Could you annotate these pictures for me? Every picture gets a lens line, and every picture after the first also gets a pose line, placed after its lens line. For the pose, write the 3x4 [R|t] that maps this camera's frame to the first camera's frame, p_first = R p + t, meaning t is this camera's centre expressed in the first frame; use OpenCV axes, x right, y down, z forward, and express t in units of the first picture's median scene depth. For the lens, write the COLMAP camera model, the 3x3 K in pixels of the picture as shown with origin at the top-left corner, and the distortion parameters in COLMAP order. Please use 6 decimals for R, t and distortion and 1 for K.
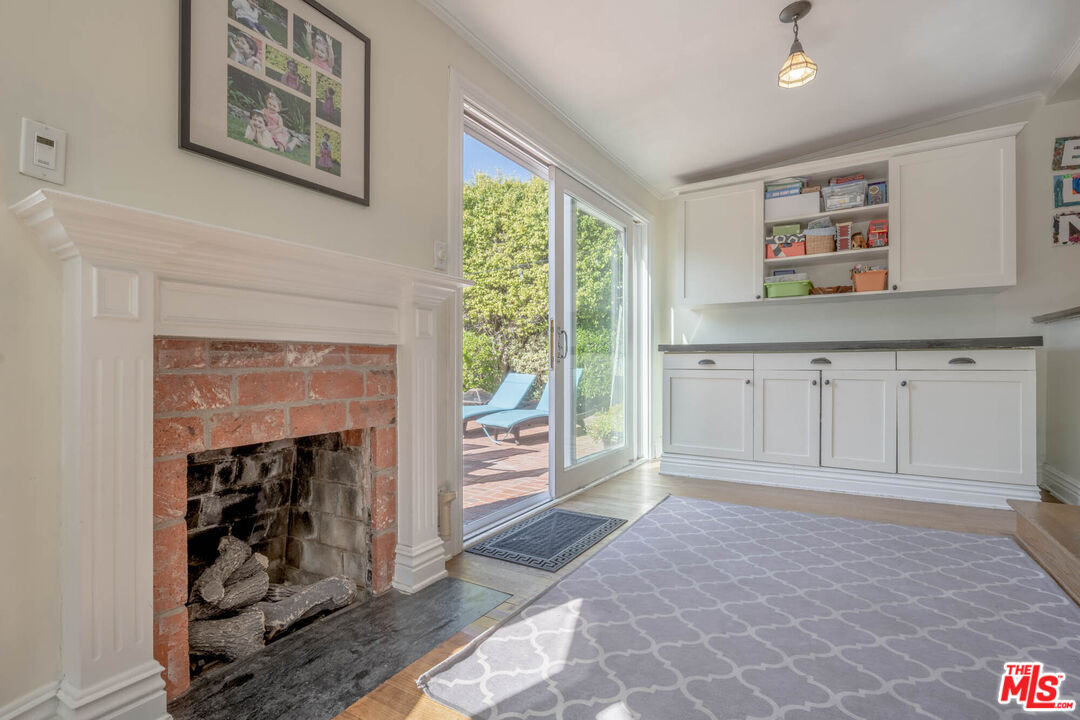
lens RADIAL K [[508.3, 0, 540.0], [0, 508.3, 360.0], [0, 0, 1]] dist [-0.000980, -0.000114]
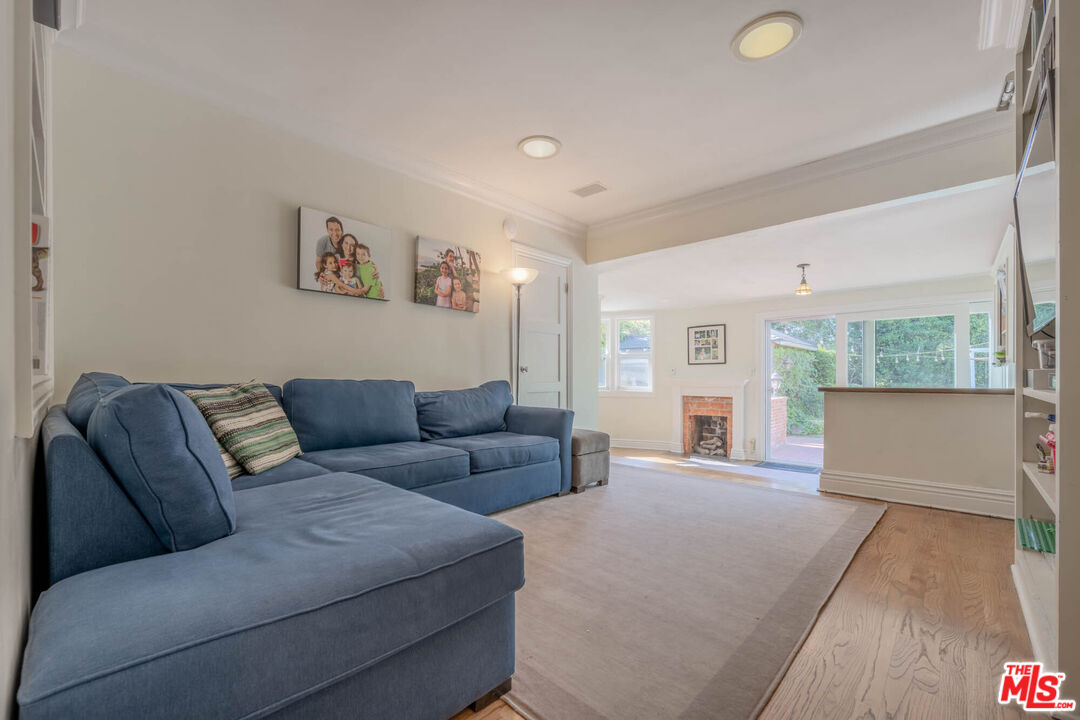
lens RADIAL K [[440.3, 0, 540.0], [0, 440.3, 360.0], [0, 0, 1]] dist [-0.000224, -0.000023]
pose [[-0.201200, -0.044183, -0.978553, 3.337782], [0.002427, 0.998957, -0.045603, -0.162023], [0.979547, -0.011551, -0.200883, 0.214345]]
